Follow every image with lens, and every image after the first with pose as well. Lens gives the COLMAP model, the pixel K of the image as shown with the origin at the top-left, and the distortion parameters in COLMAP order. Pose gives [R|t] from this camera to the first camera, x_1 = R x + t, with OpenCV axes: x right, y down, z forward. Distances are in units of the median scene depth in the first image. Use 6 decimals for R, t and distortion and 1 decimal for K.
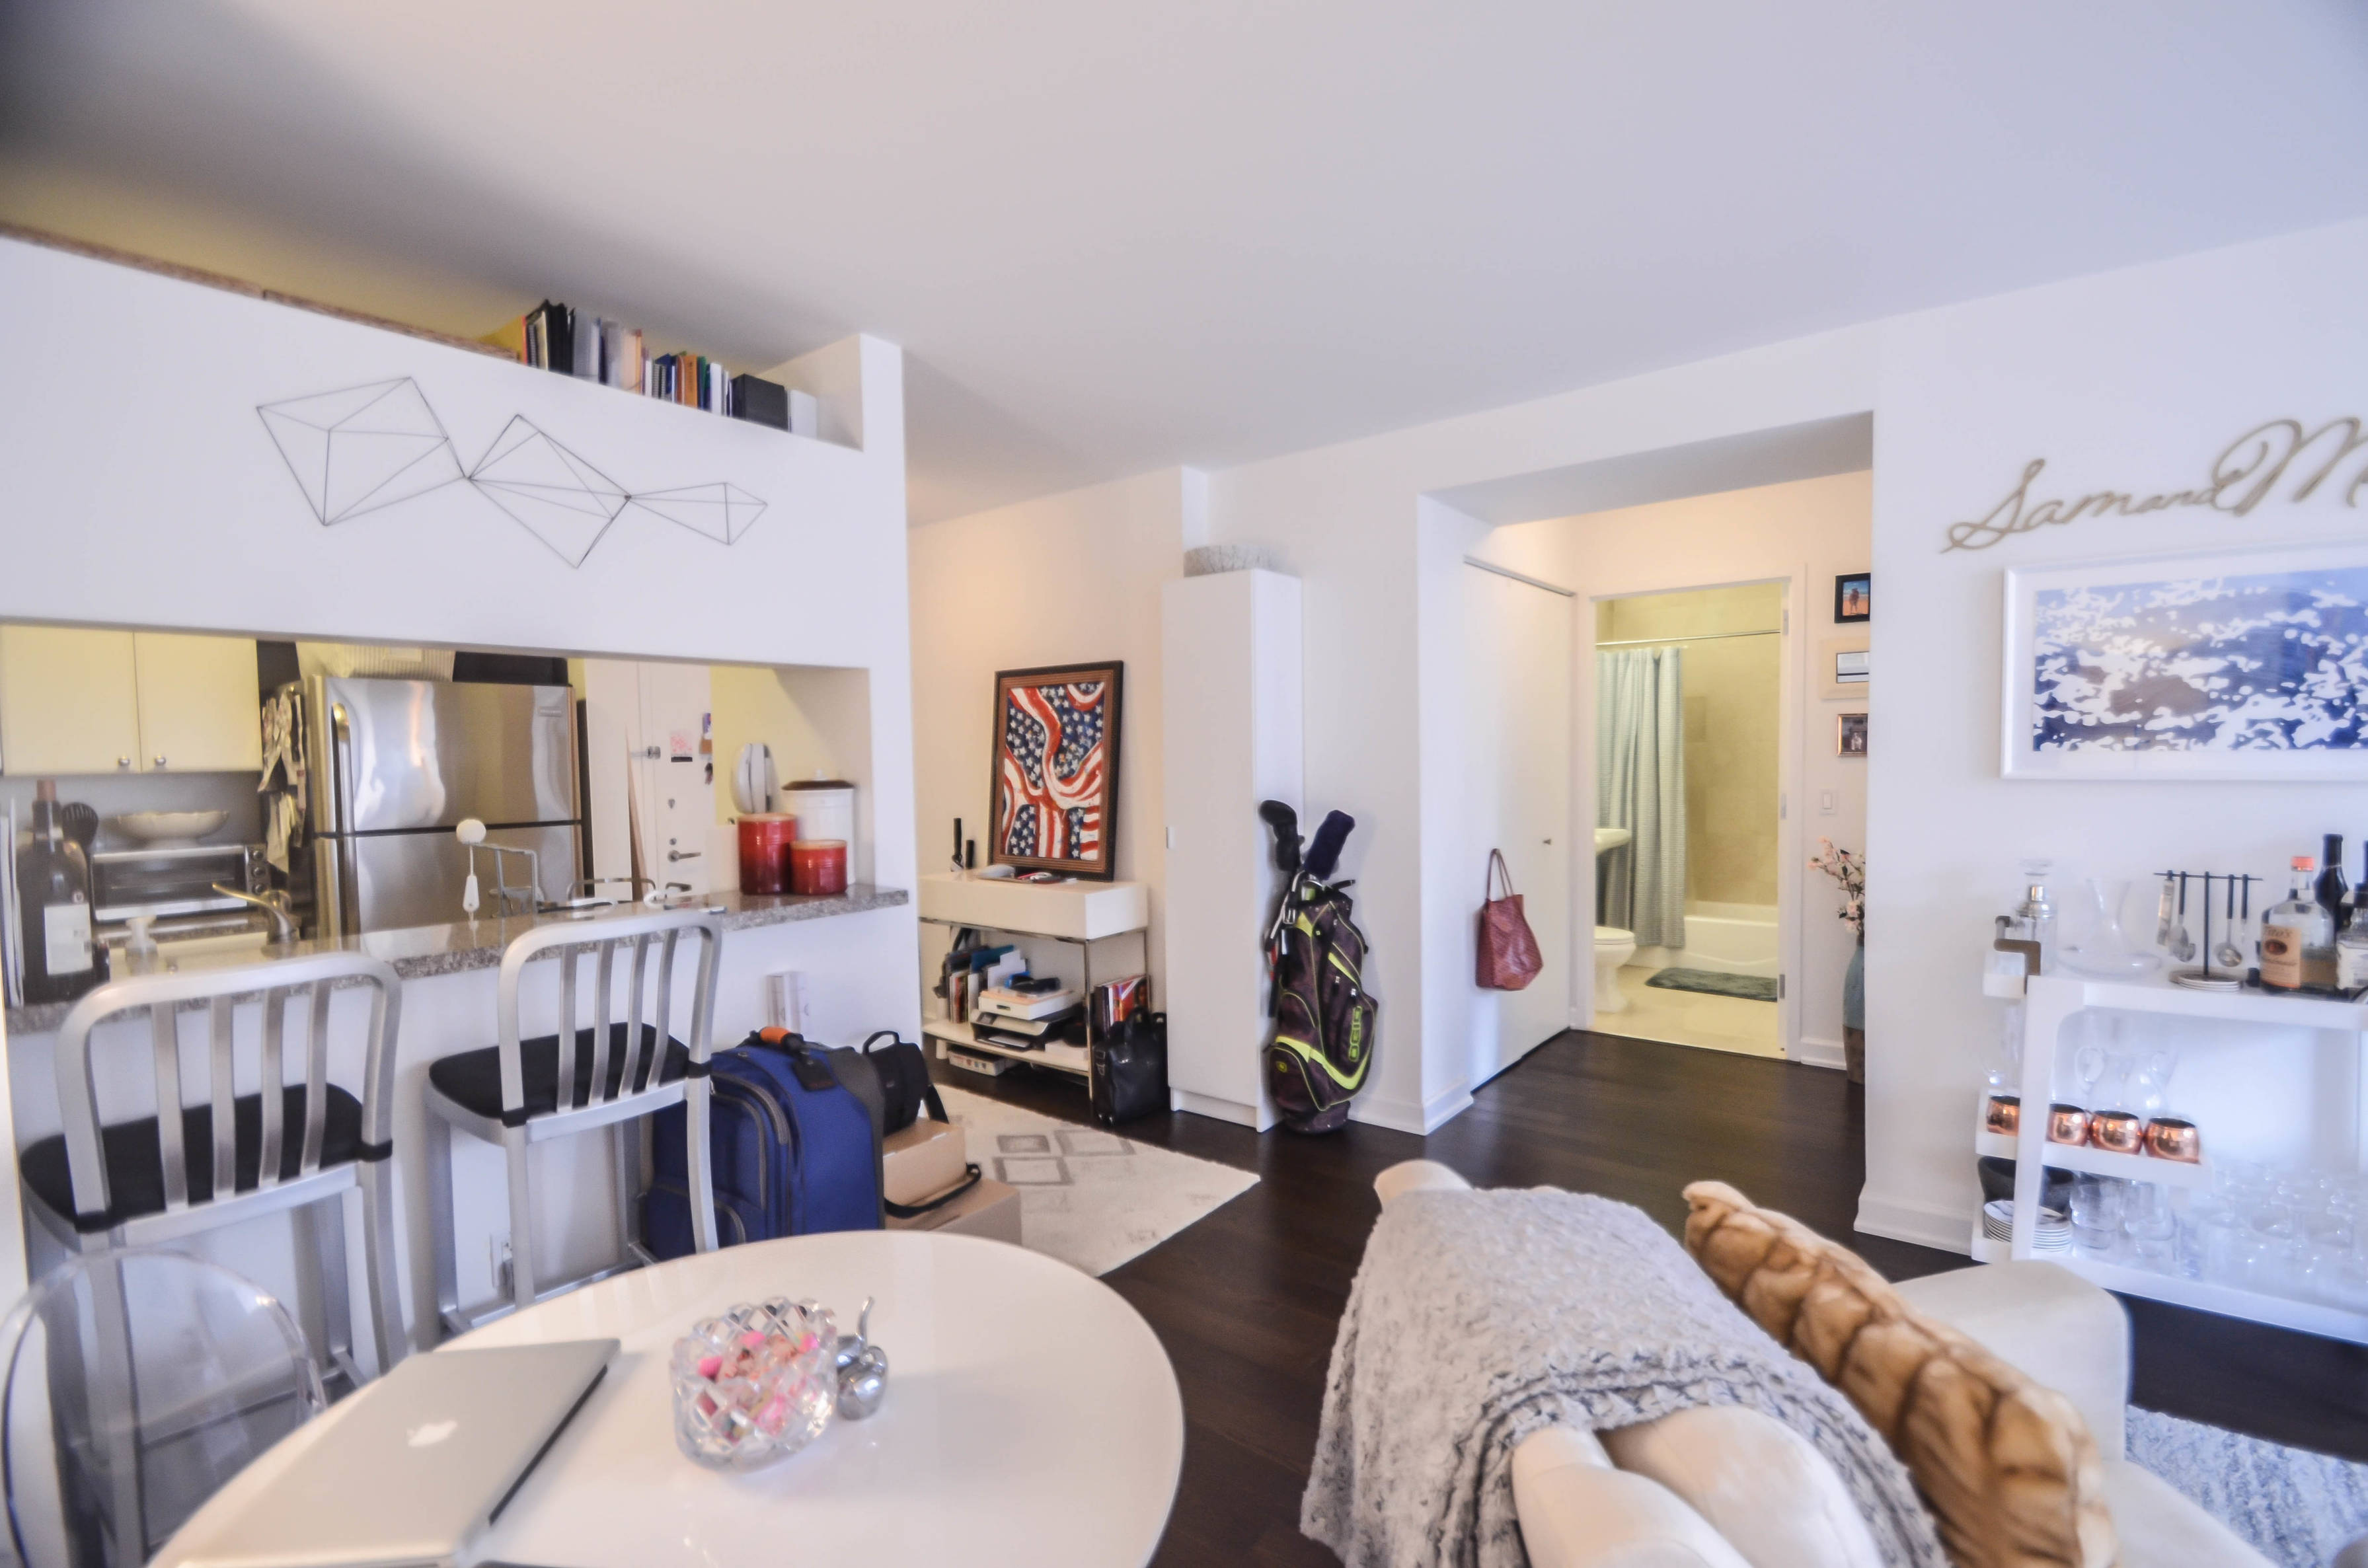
lens RADIAL K [[1047.0, 0, 1184.0], [0, 1047.0, 789.8], [0, 0, 1]] dist [0.000148, -0.000119]
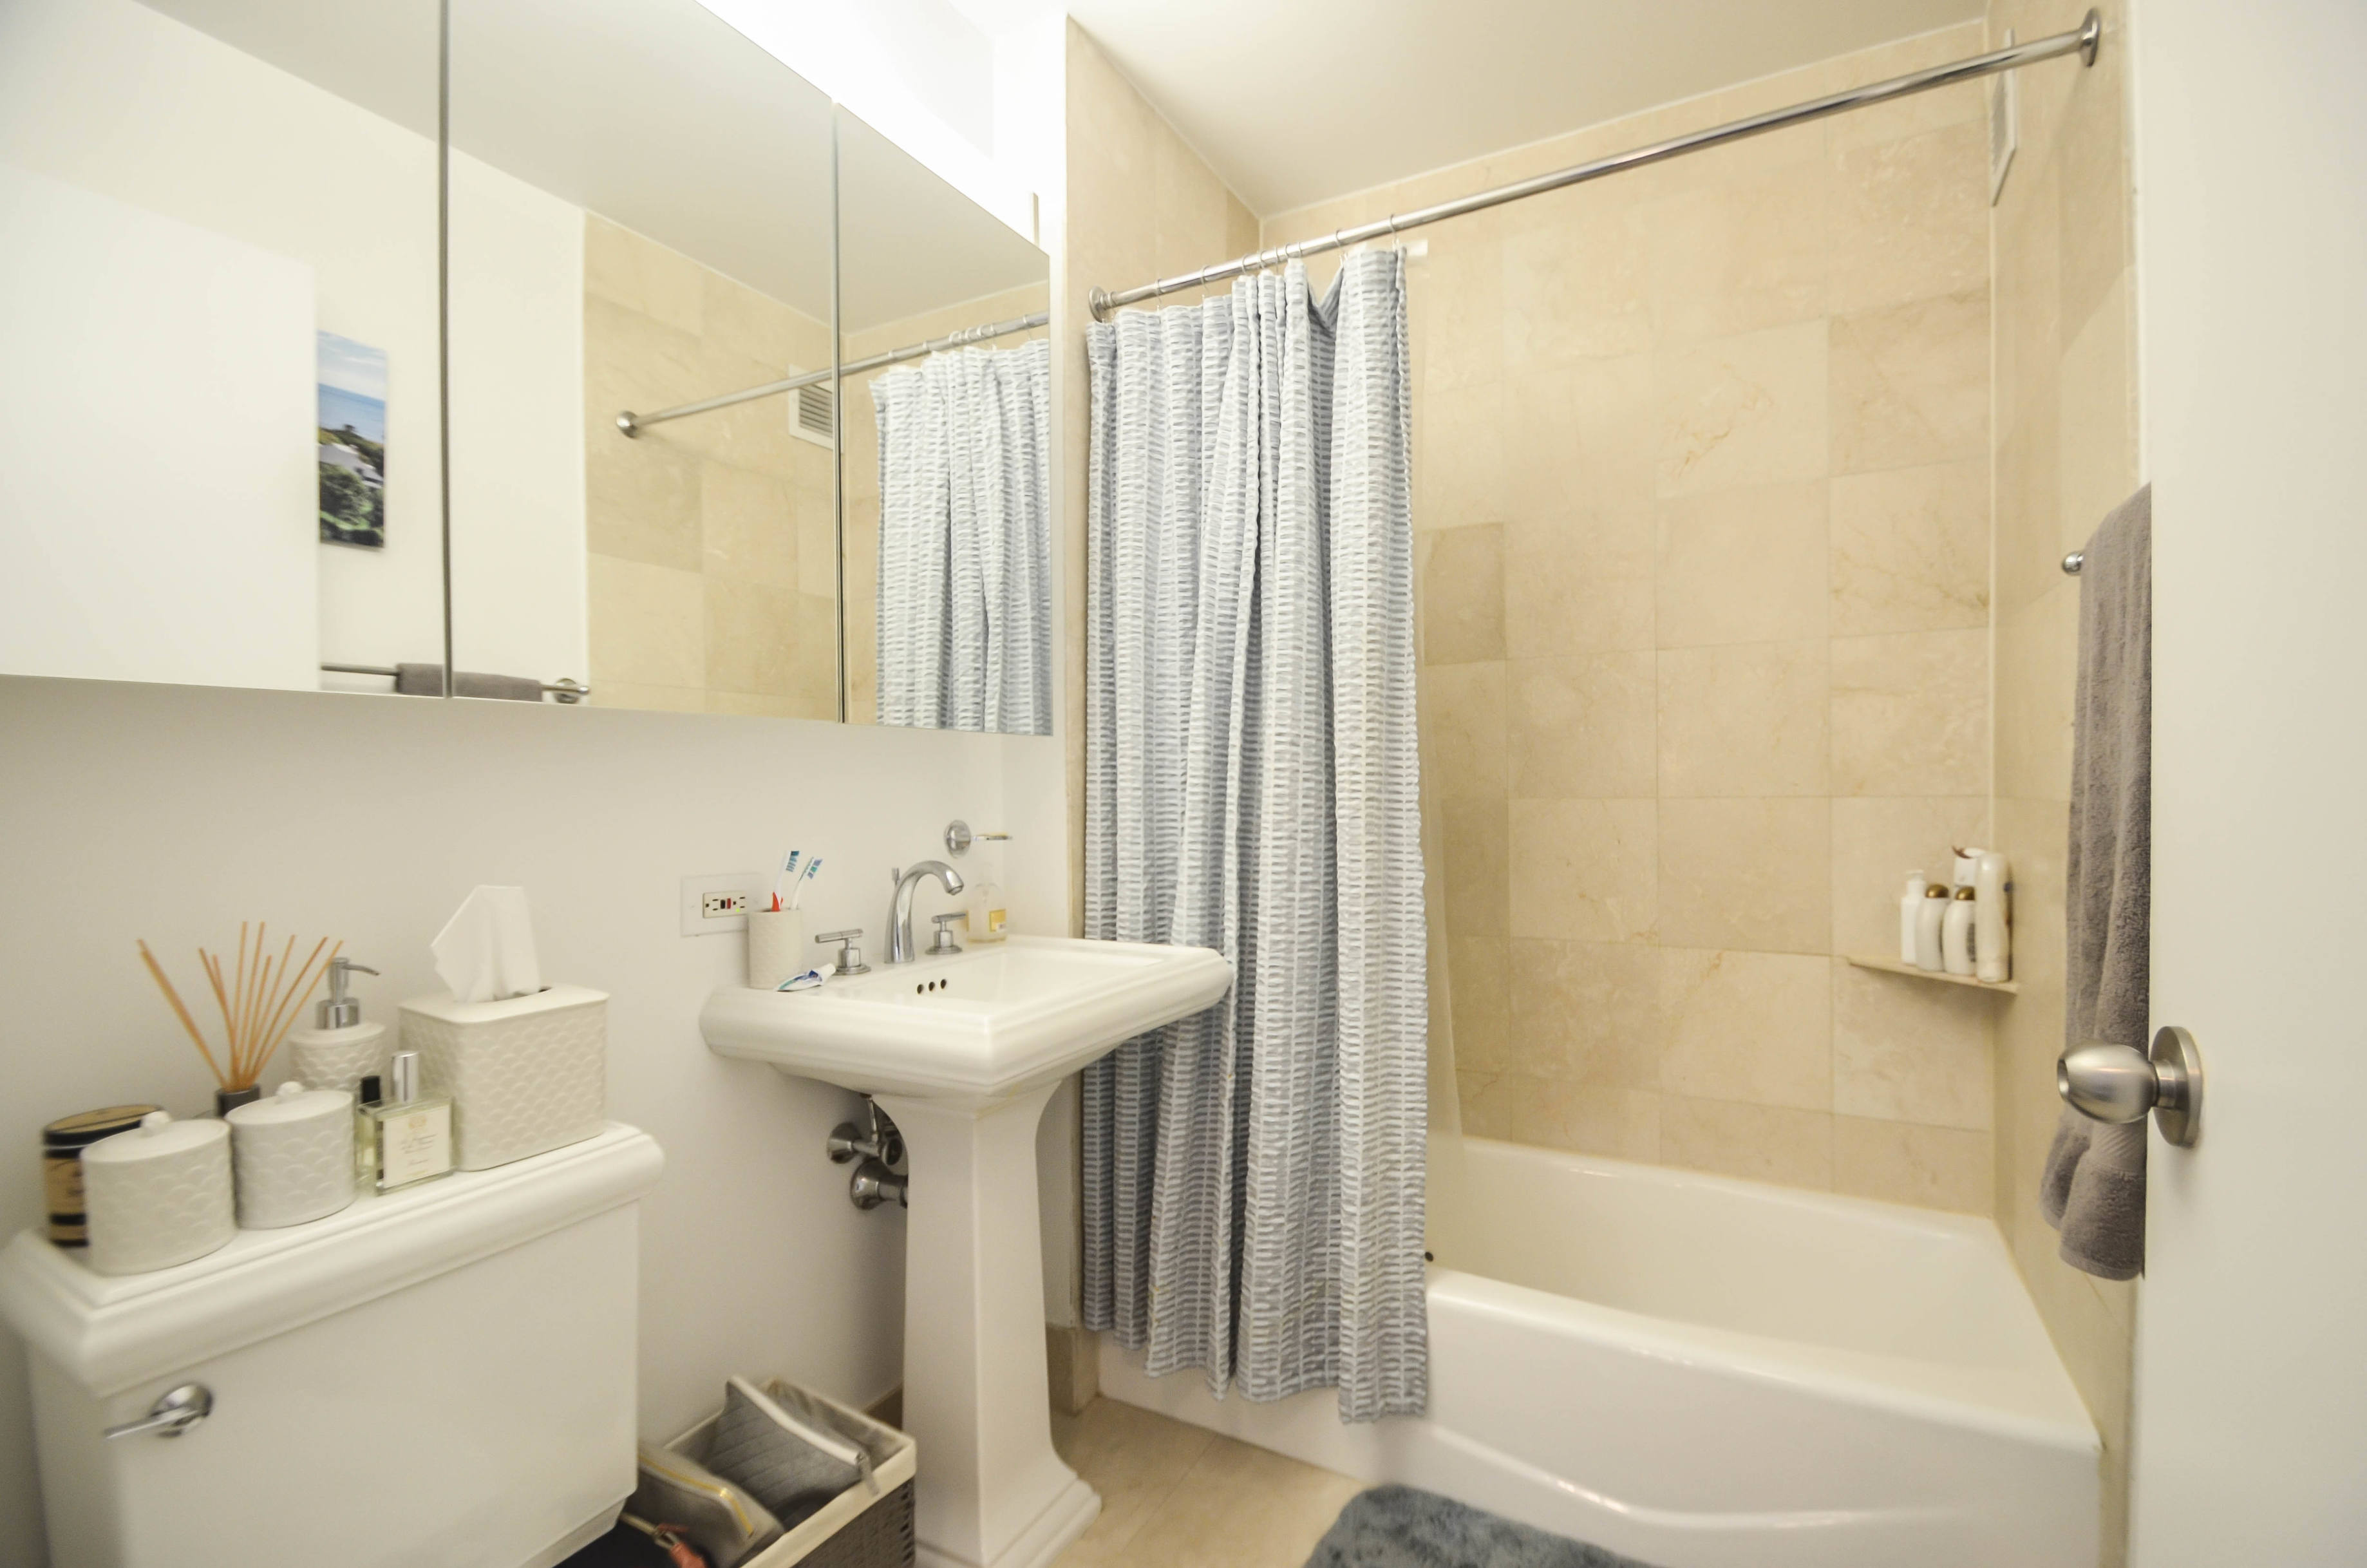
lens RADIAL K [[1046.7, 0, 1185.5], [0, 1046.7, 788.7], [0, 0, 1]] dist [0.000148, -0.000119]
pose [[0.987896, -0.005340, 0.155028, 0.376185], [0.007156, 0.999912, -0.011158, -0.000983], [-0.154954, 0.012132, 0.987847, 0.745951]]
